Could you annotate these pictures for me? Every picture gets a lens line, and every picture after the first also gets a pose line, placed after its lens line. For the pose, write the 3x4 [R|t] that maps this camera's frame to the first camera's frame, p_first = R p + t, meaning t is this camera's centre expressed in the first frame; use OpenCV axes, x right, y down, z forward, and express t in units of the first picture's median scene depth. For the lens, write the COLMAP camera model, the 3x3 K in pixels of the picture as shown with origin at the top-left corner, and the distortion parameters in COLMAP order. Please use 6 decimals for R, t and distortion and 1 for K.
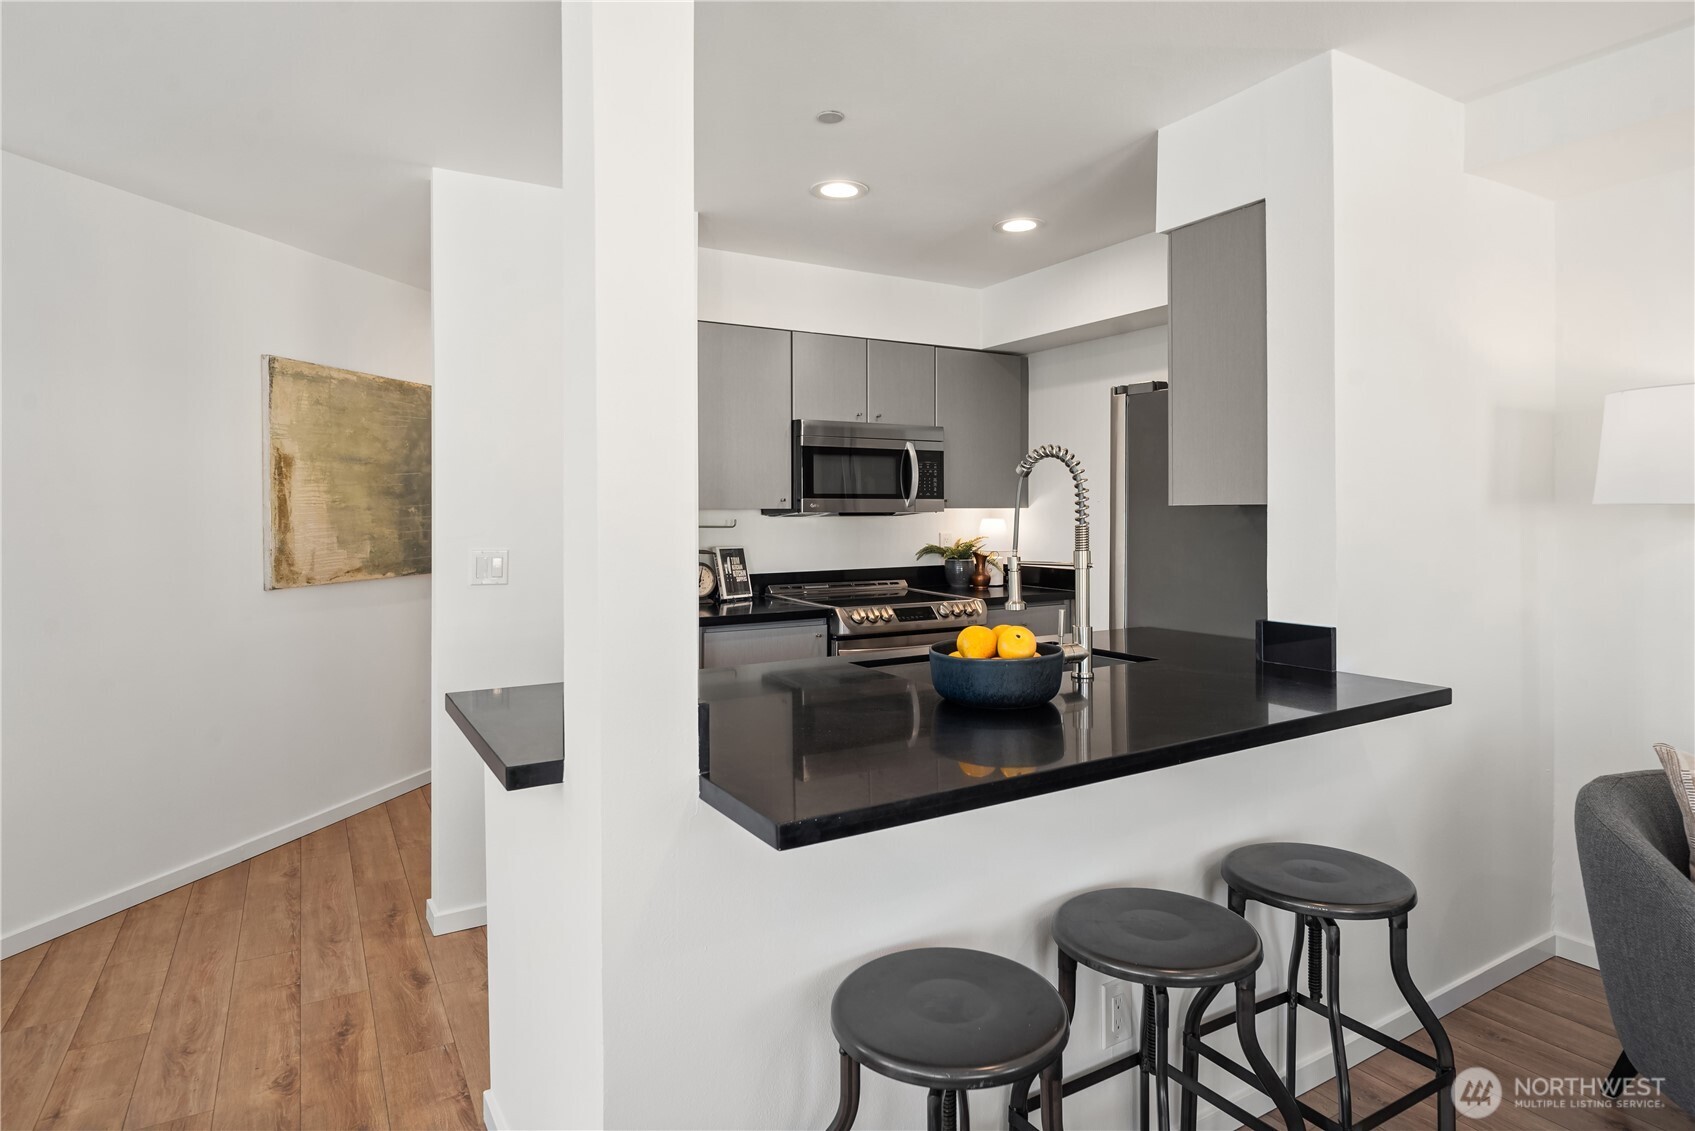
lens RADIAL K [[941.4, 0, 845.8], [0, 941.4, 514.7], [0, 0, 1]] dist [0.005832, -0.011966]
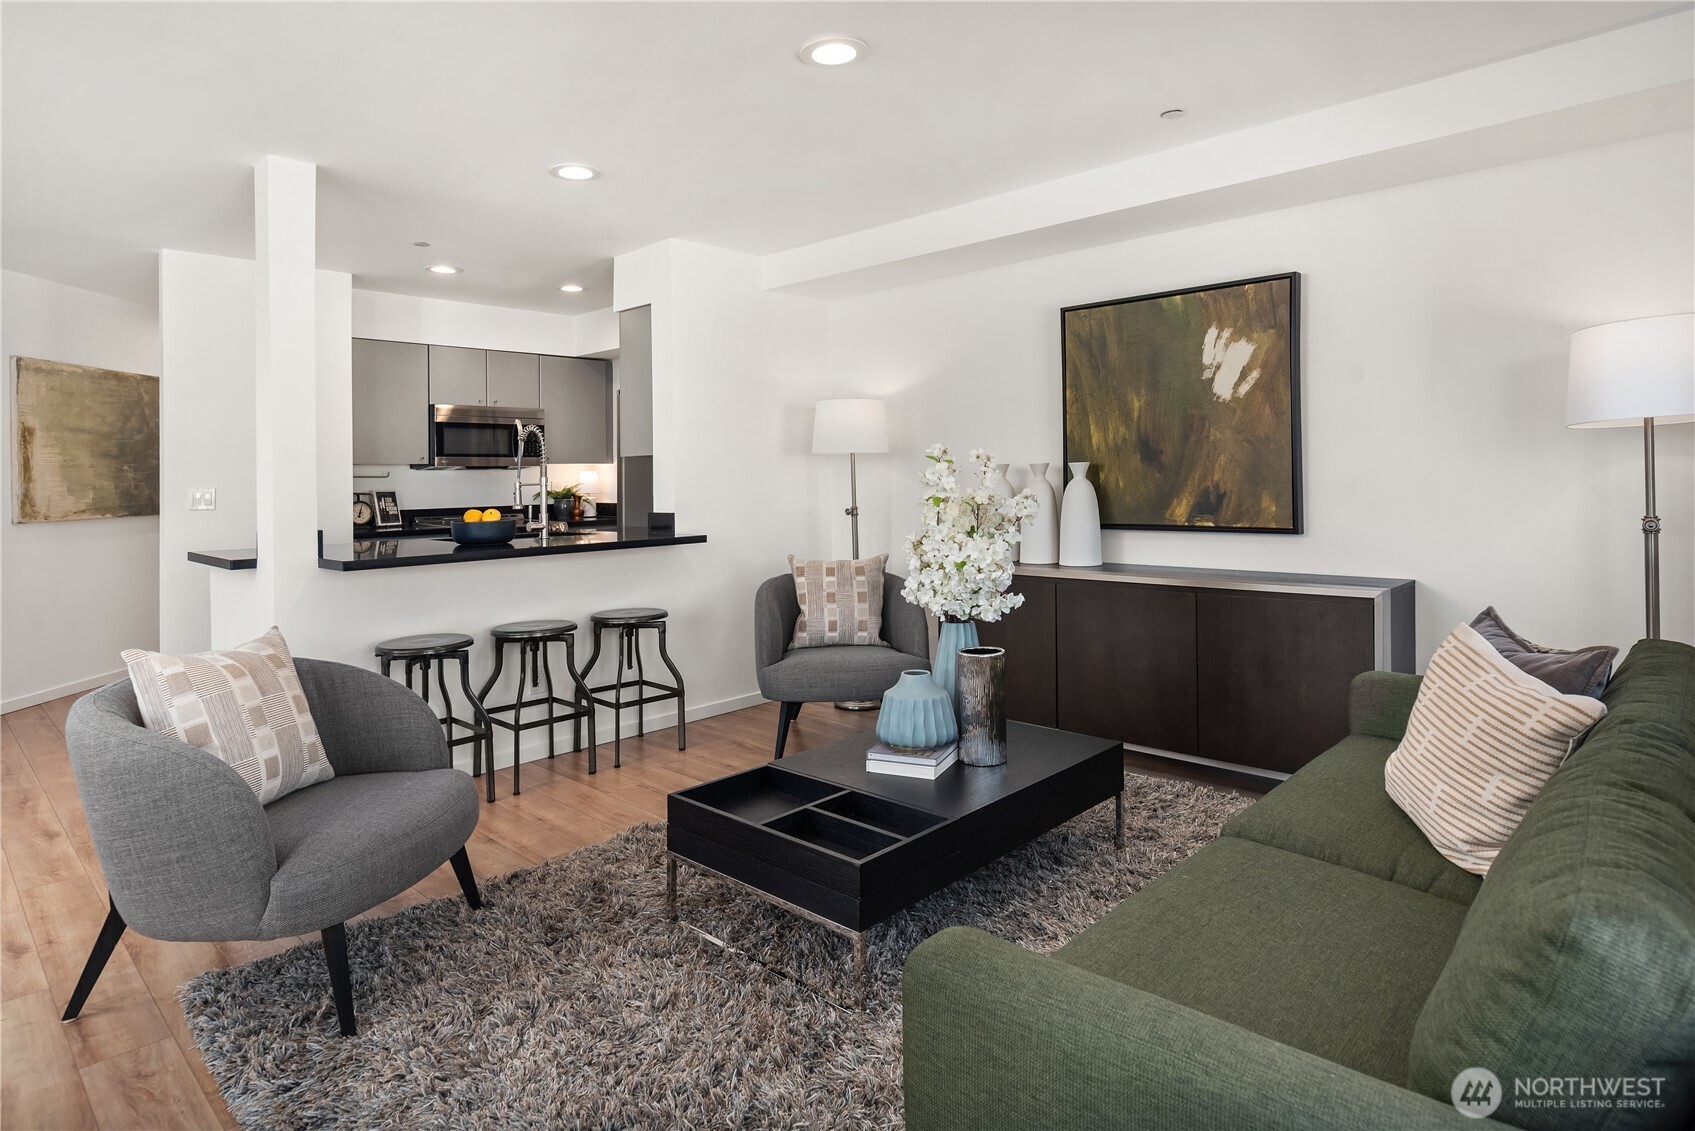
lens RADIAL K [[941.4, 0, 861.0], [0, 941.4, 470.9], [0, 0, 1]] dist [0.005832, -0.011966]
pose [[0.960228, -0.008511, 0.279086, 0.182834], [0.012446, 0.999846, -0.012332, 0.031387], [-0.278938, 0.015315, 0.960187, -0.621754]]
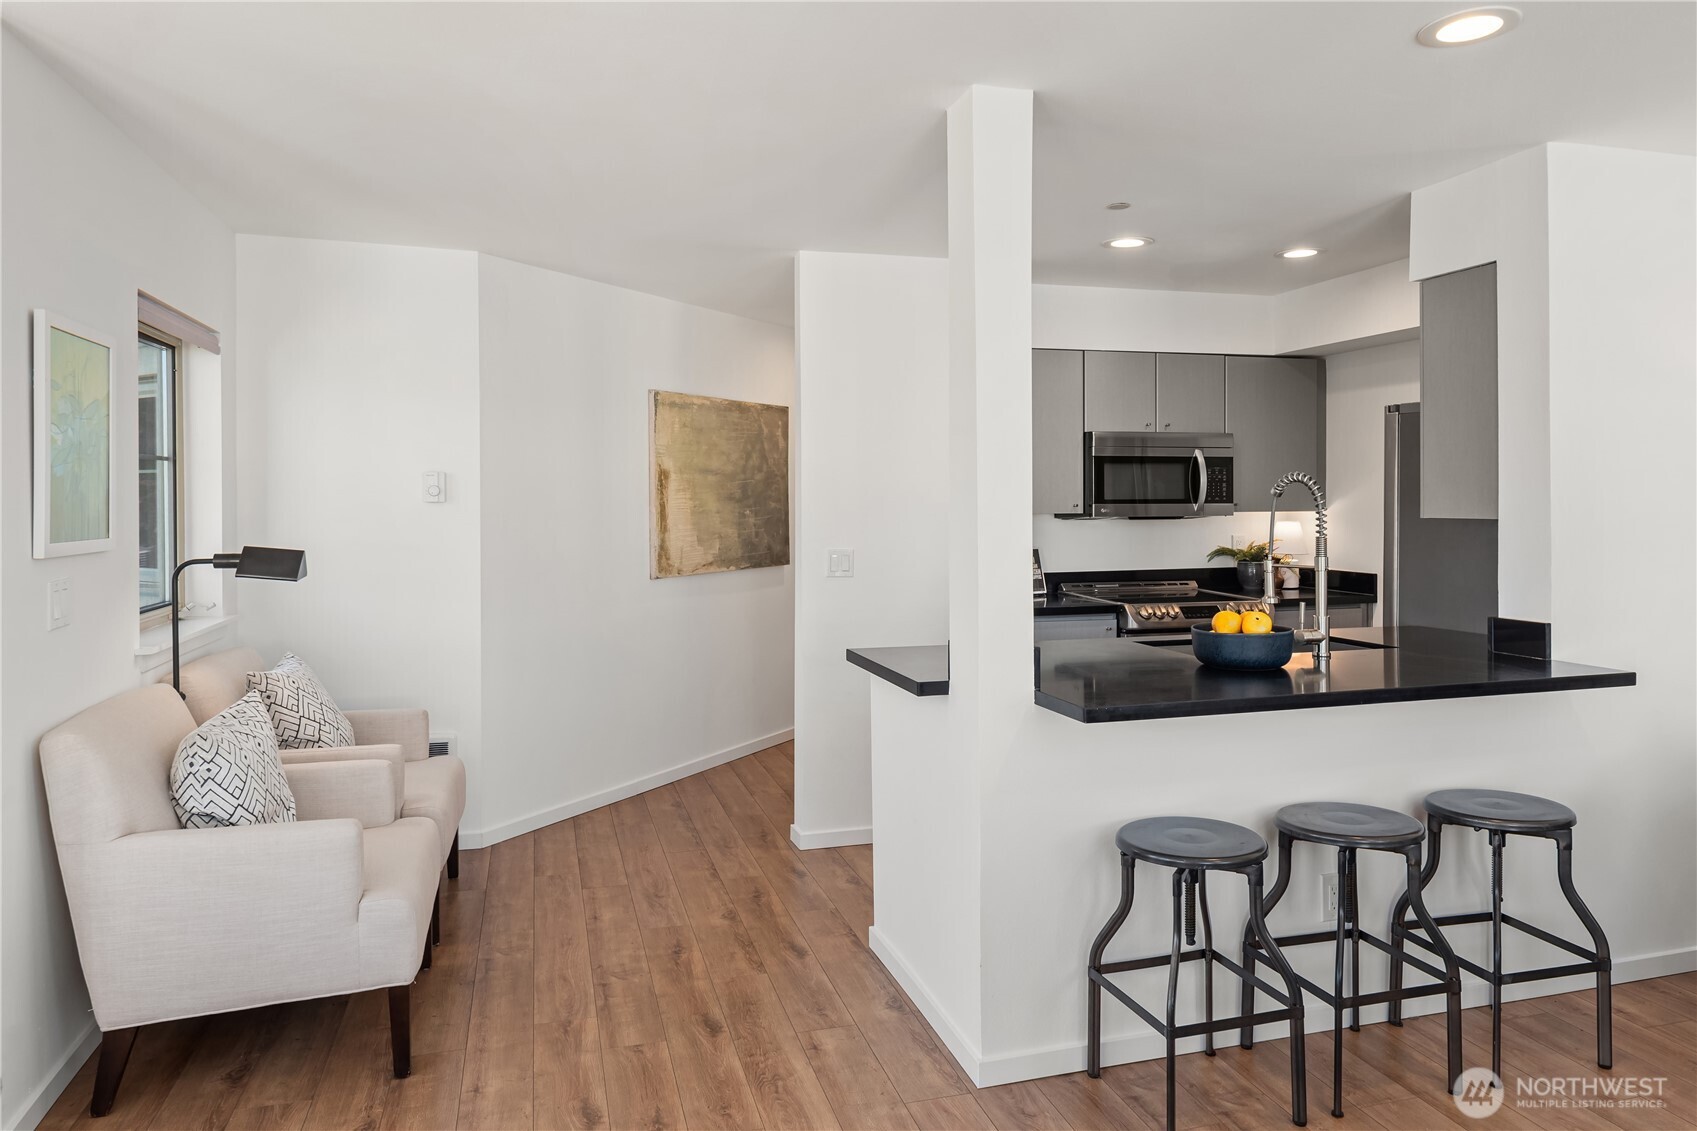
lens RADIAL K [[1137.3, 0, 834.4], [0, 1137.3, 503.6], [0, 0, 1]] dist [0.000878, -0.008588]
pose [[0.964727, 0.000414, -0.263252, 0.010920], [-0.000244, 1.000000, 0.000677, -0.018395], [0.263253, -0.000589, 0.964727, -0.349844]]
